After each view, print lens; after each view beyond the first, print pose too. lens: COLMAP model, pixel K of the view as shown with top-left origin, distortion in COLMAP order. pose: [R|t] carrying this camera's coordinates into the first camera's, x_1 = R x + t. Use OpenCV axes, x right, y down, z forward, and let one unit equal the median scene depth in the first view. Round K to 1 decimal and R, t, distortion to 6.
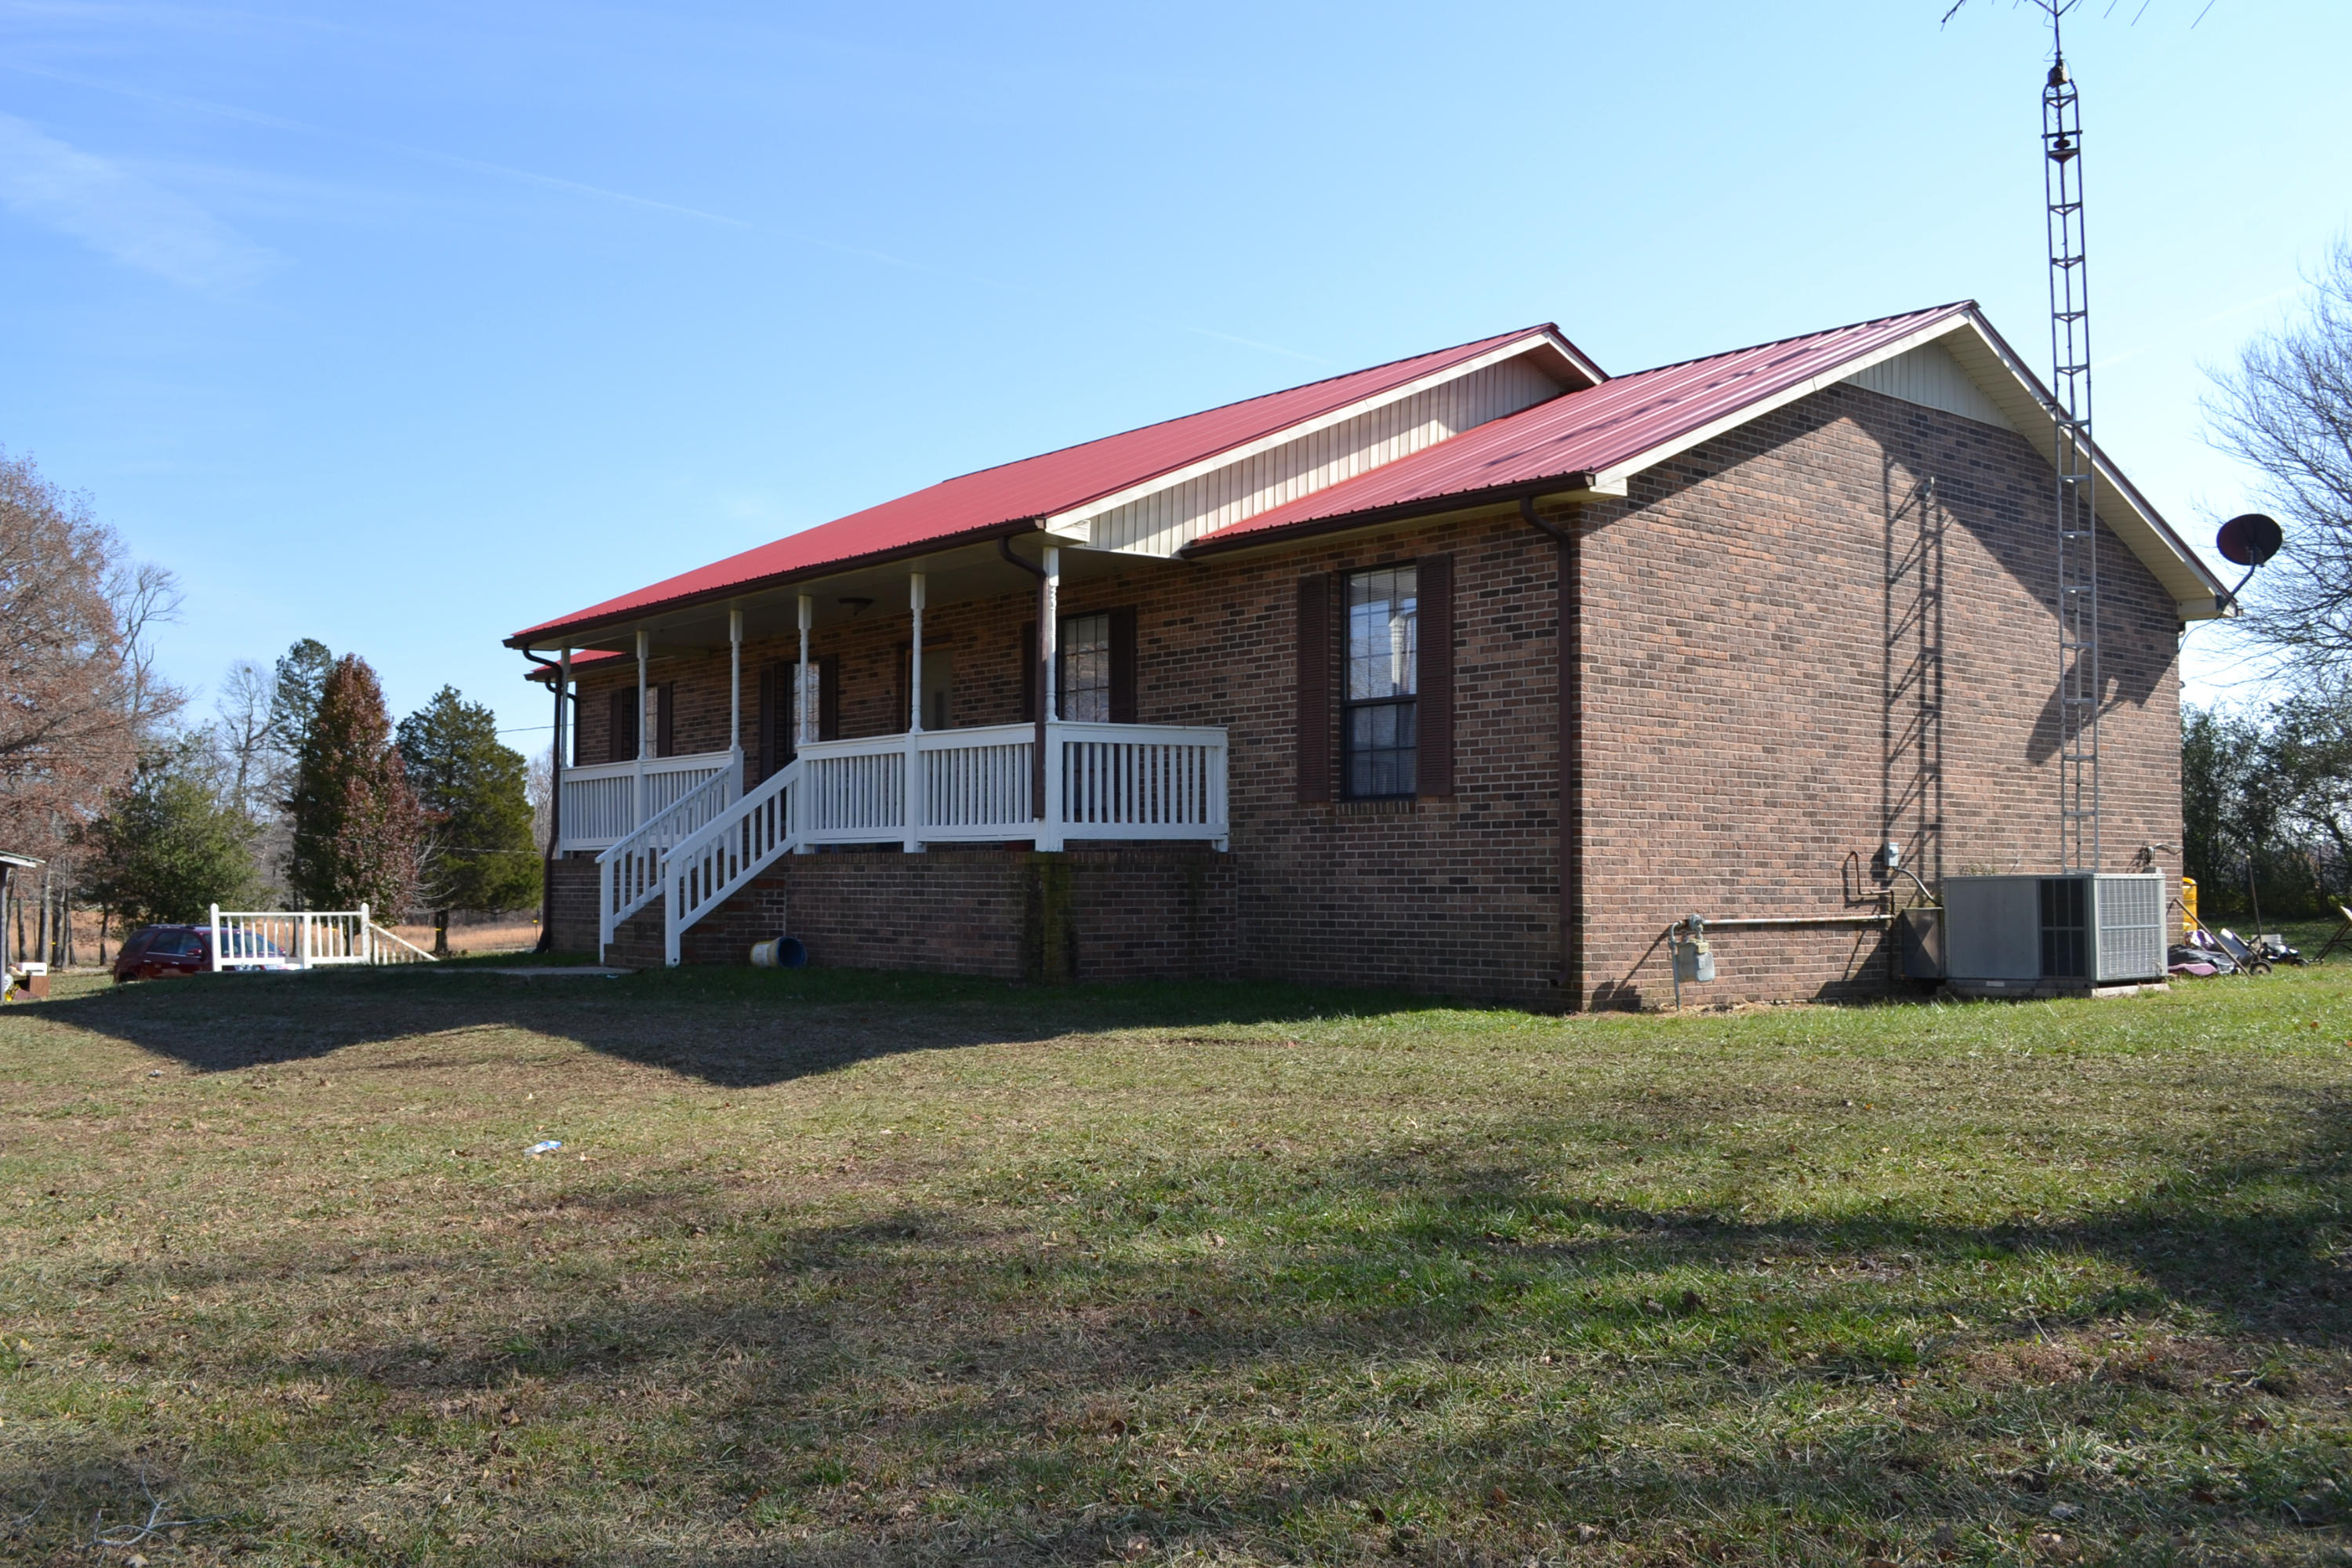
lens RADIAL K [[2131.5, 0, 1176.0], [0, 2131.5, 784.0], [0, 0, 1]] dist [-0.076954, -0.005528]
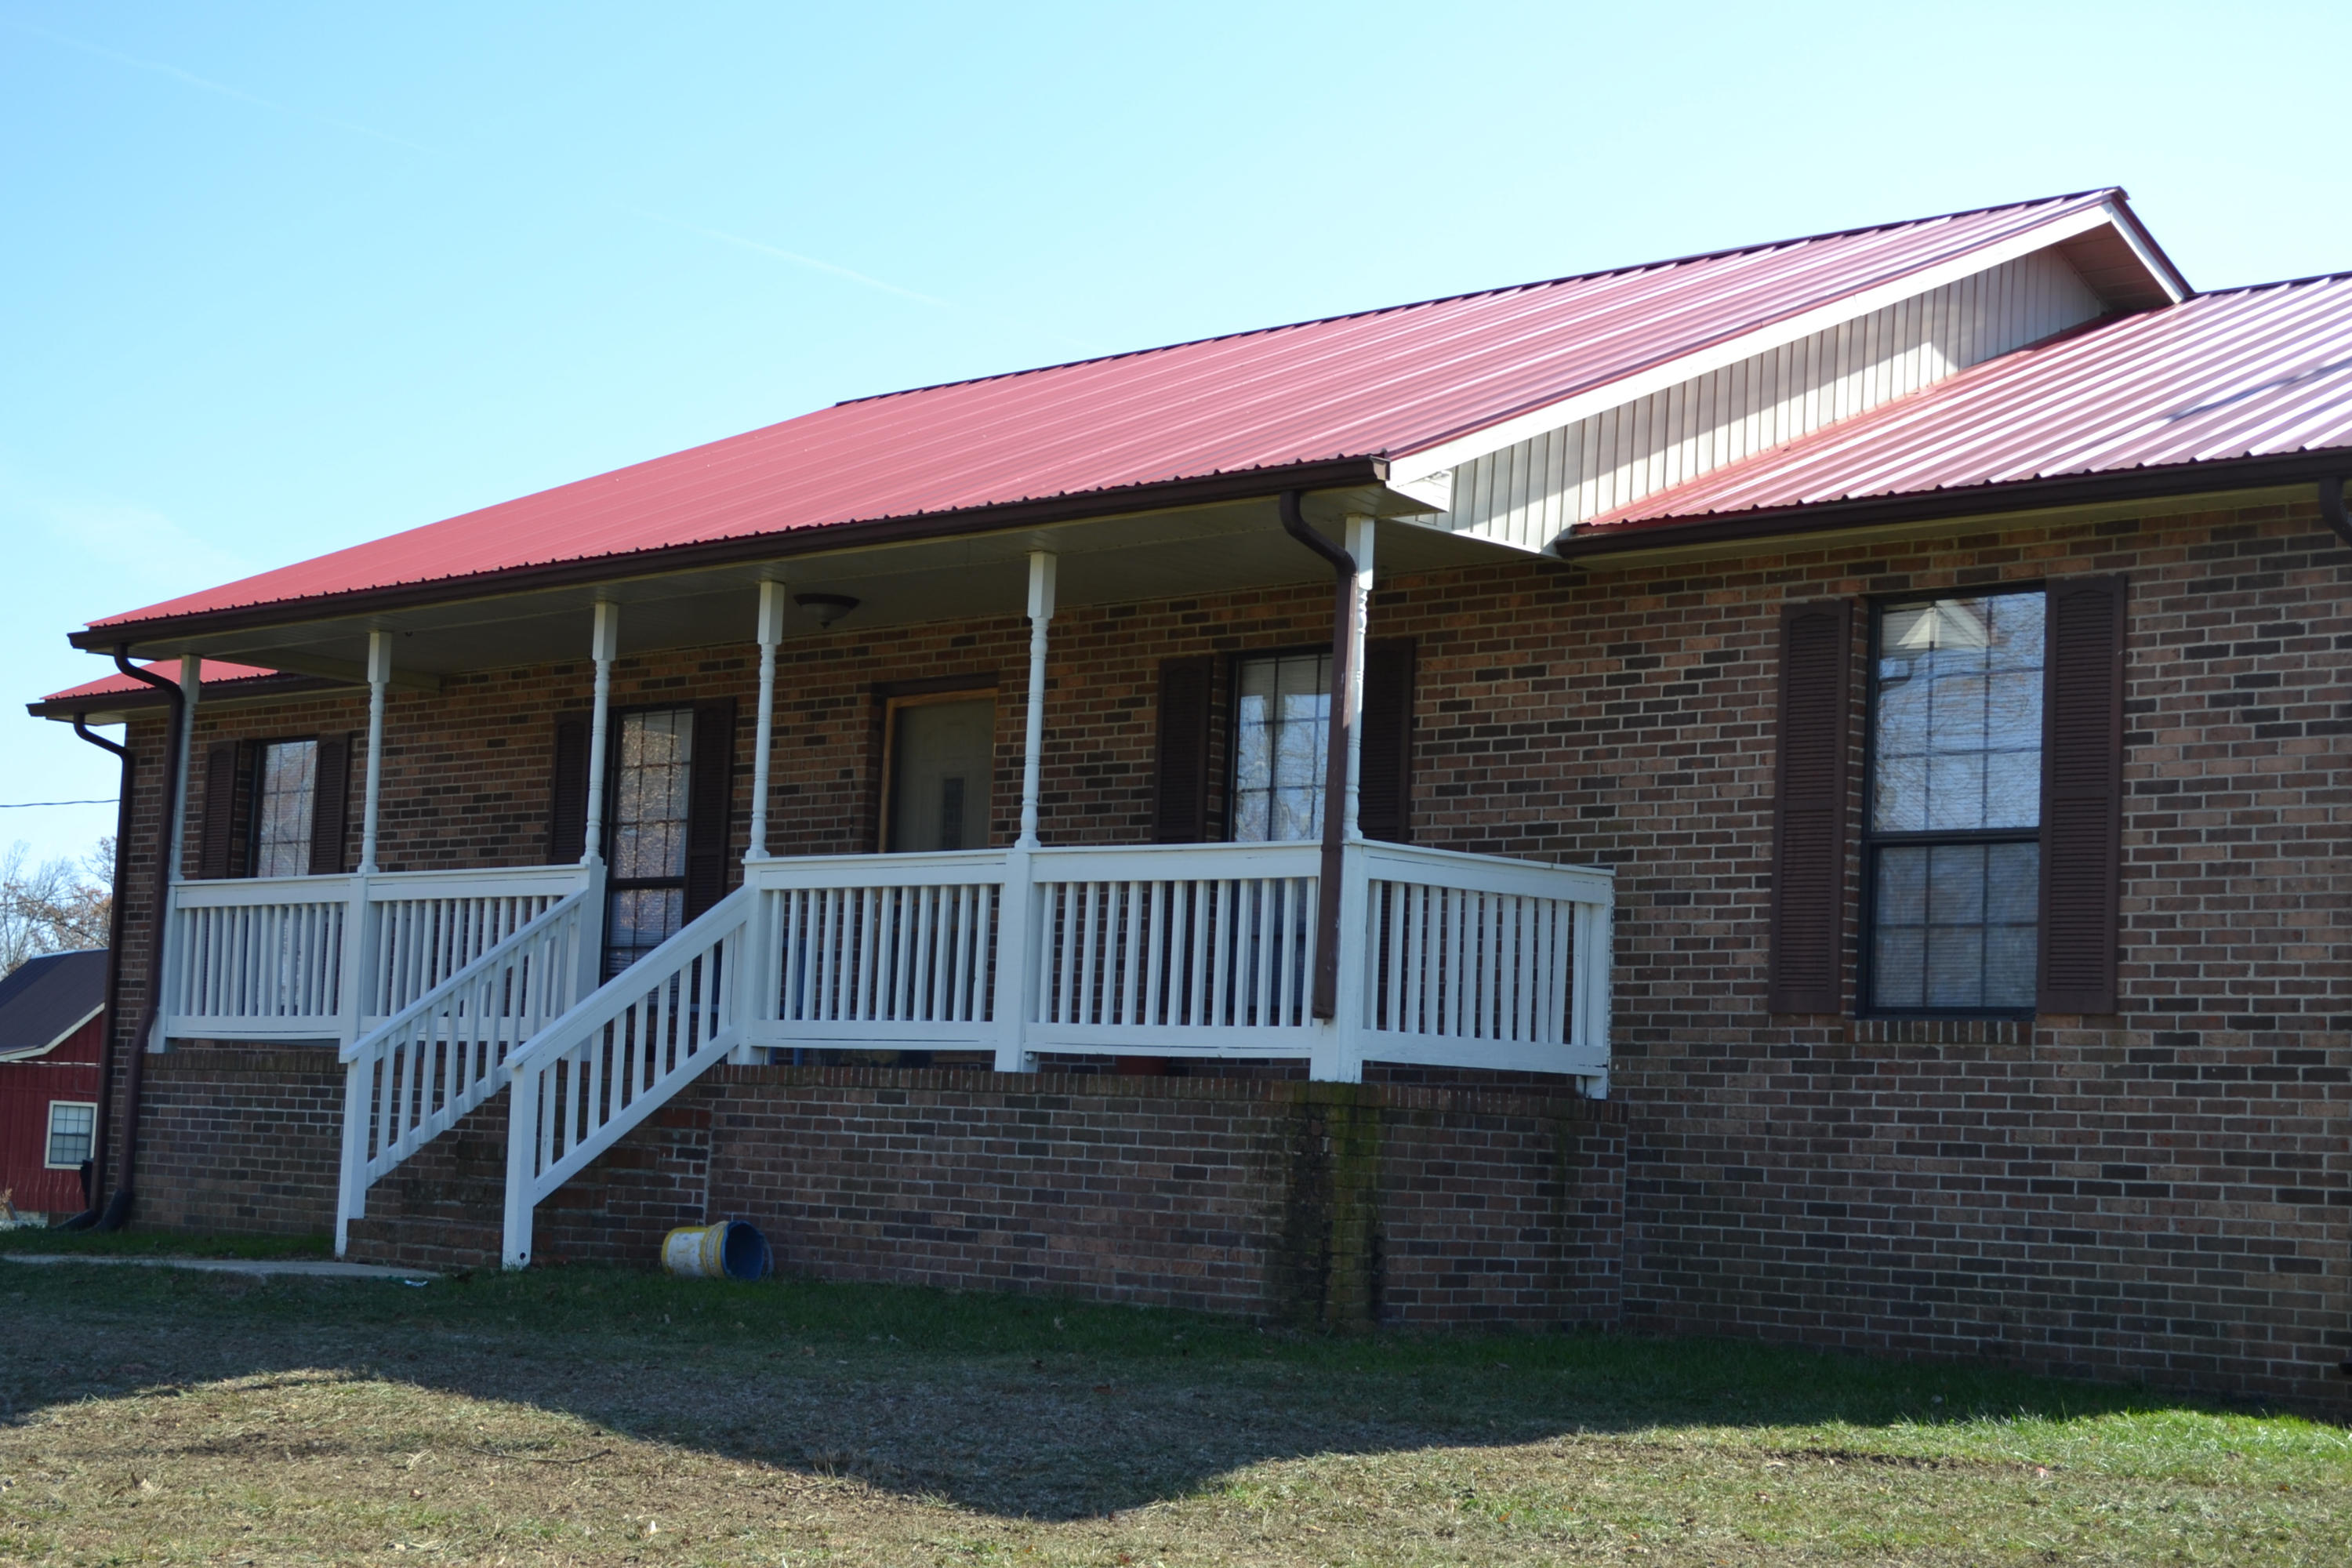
lens RADIAL K [[3638.2, 0, 1176.0], [0, 3638.2, 784.0], [0, 0, 1]] dist [-0.023906, 0.039472]
pose [[0.991608, 0.058415, 0.115327, -0.207047], [-0.051766, 0.996865, -0.059832, 0.013622], [-0.118461, 0.053360, 0.991524, 0.095257]]
